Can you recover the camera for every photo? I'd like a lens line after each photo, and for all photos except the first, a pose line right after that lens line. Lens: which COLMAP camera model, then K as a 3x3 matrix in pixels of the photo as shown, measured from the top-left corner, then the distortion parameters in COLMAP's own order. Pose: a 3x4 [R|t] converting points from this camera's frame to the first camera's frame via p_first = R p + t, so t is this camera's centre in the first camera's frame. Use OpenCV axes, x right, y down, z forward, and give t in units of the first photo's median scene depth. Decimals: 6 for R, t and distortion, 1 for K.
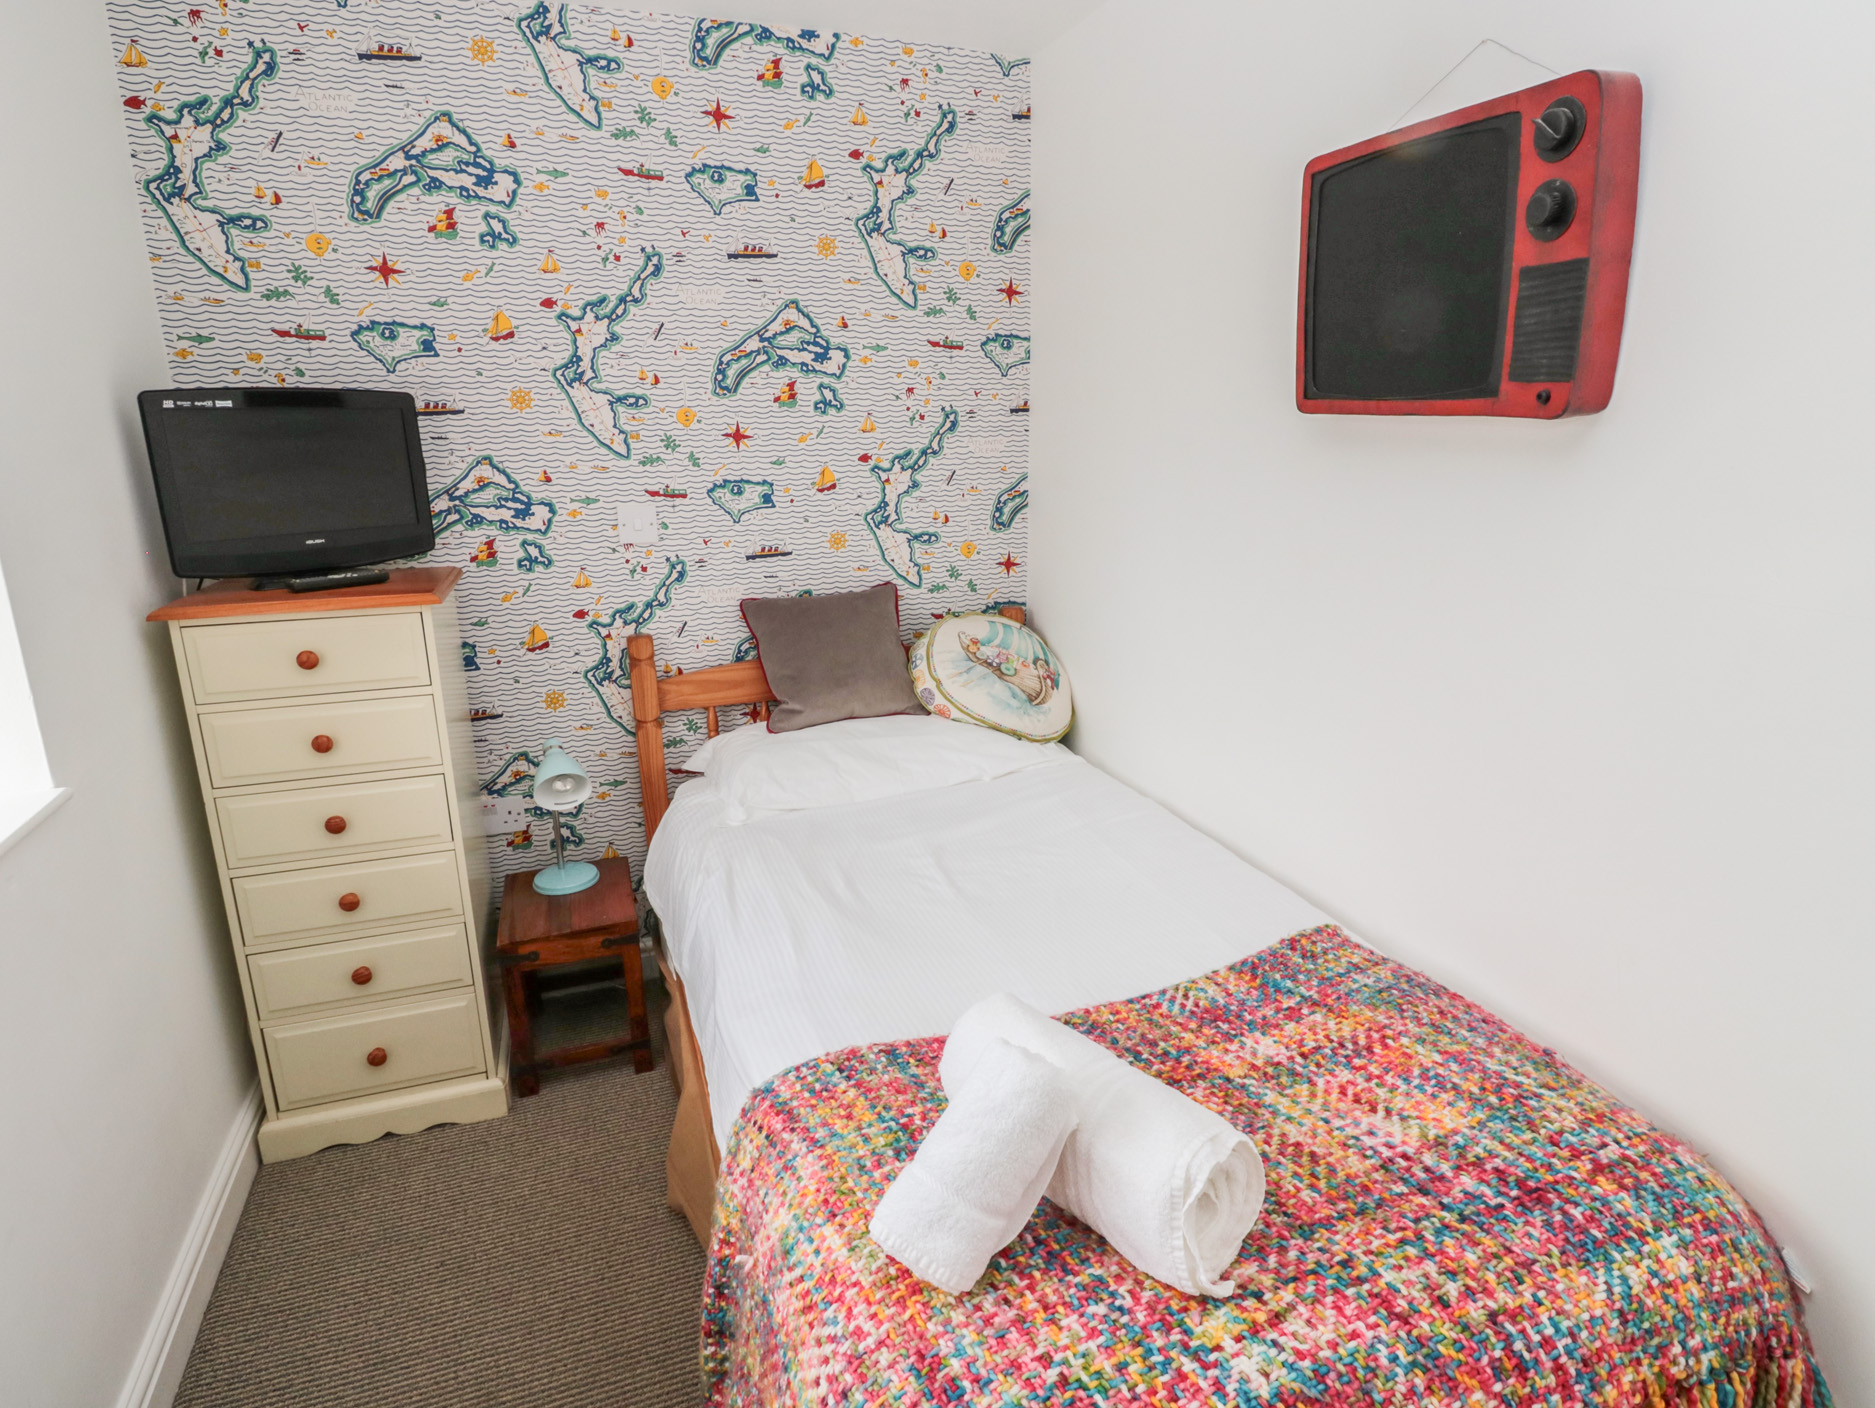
lens RADIAL K [[1059.7, 0, 935.7], [0, 1059.7, 706.0], [0, 0, 1]] dist [0.003593, -0.015824]
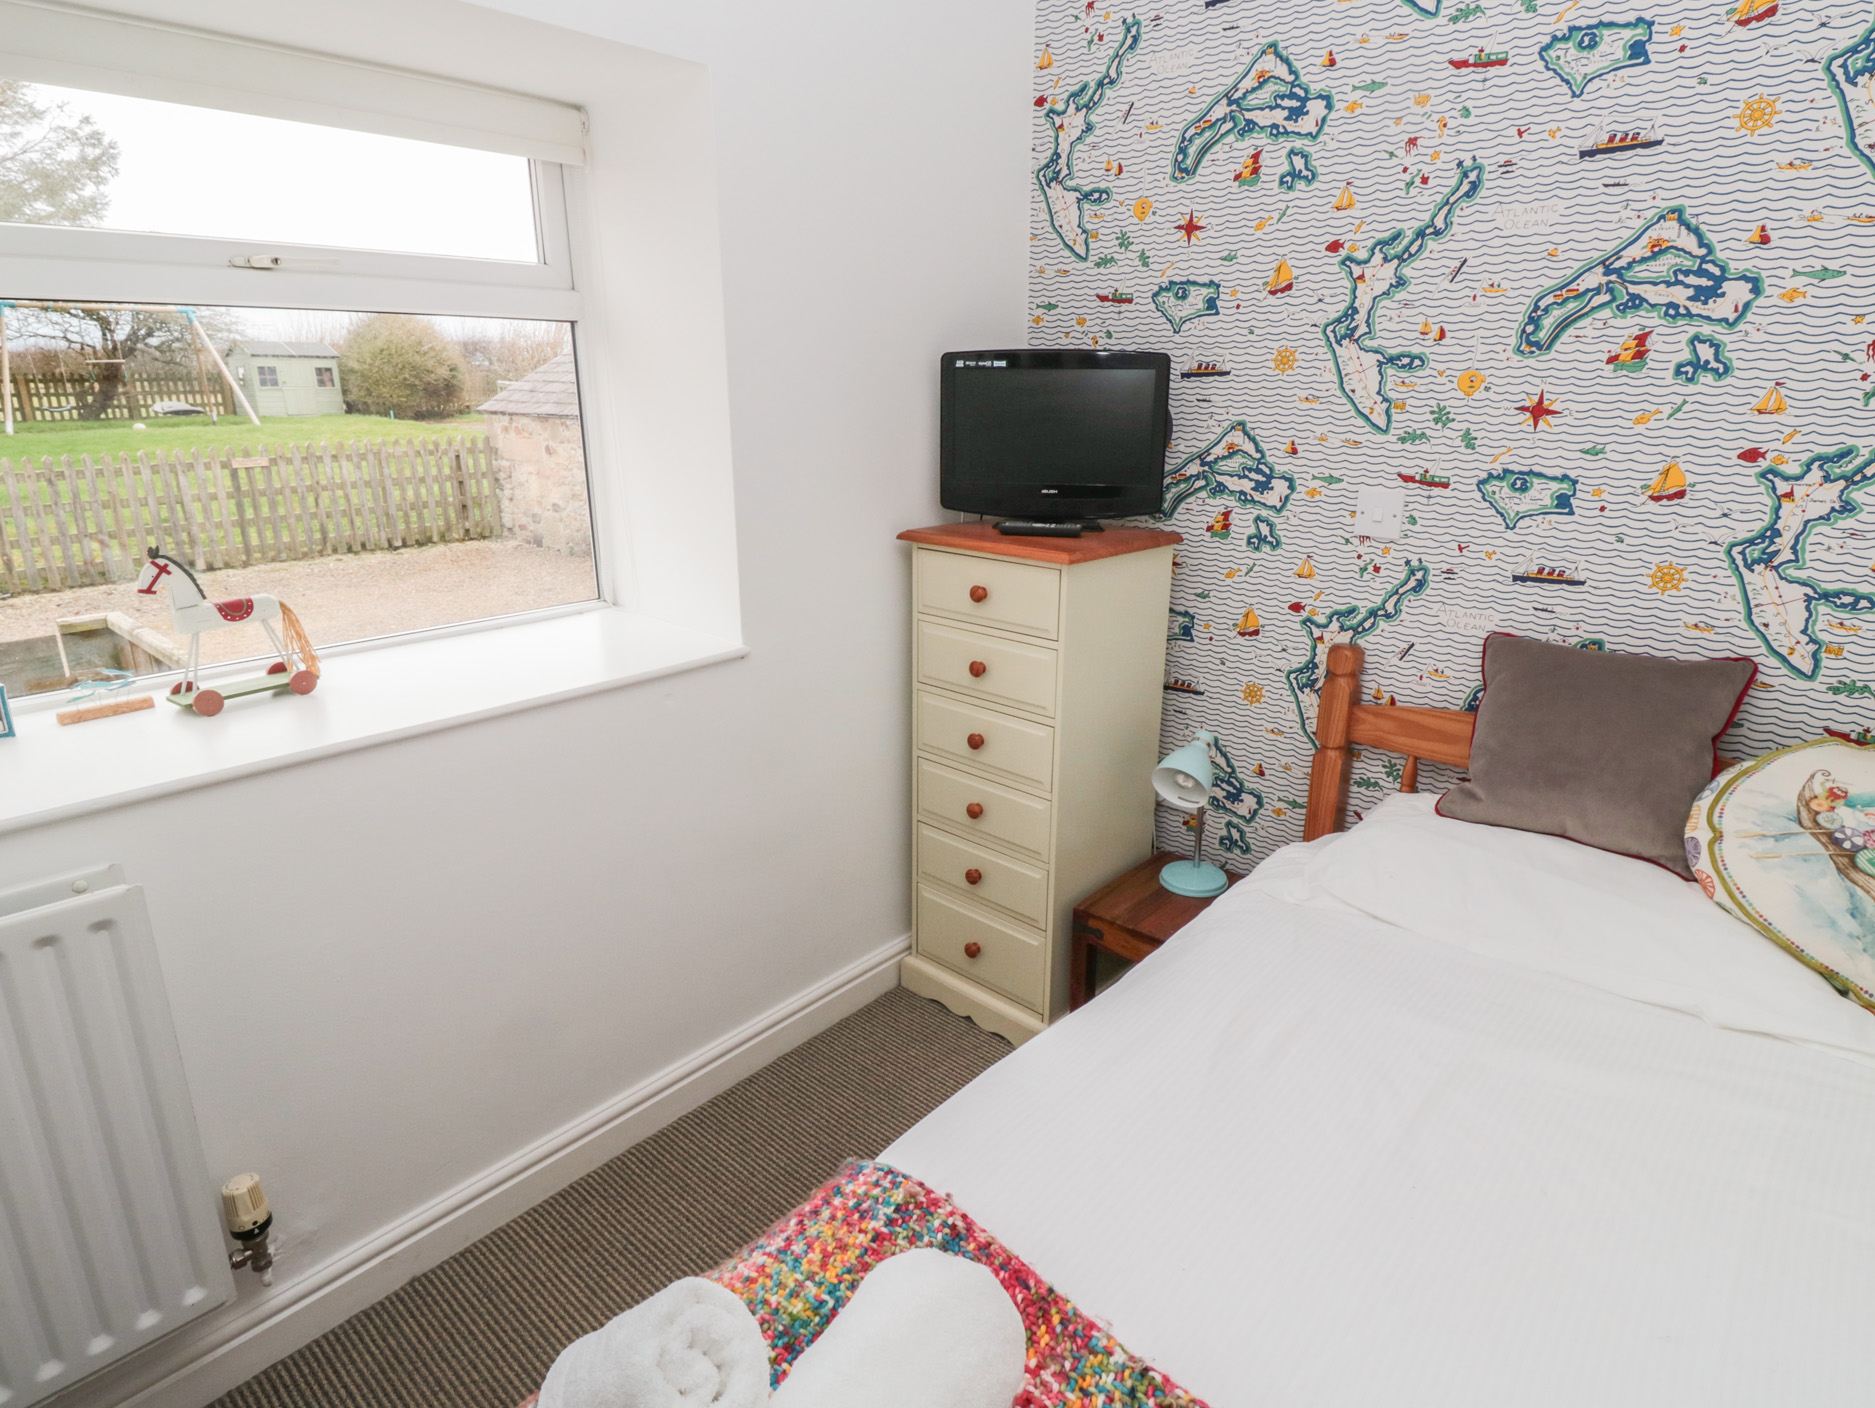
lens RADIAL K [[1059.7, 0, 935.9], [0, 1059.7, 697.9], [0, 0, 1]] dist [0.003593, -0.015824]
pose [[0.455653, 0.271855, -0.847629, 0.299964], [-0.235614, 0.955095, 0.179665, -0.105024], [0.858409, 0.117848, 0.499245, 0.324941]]
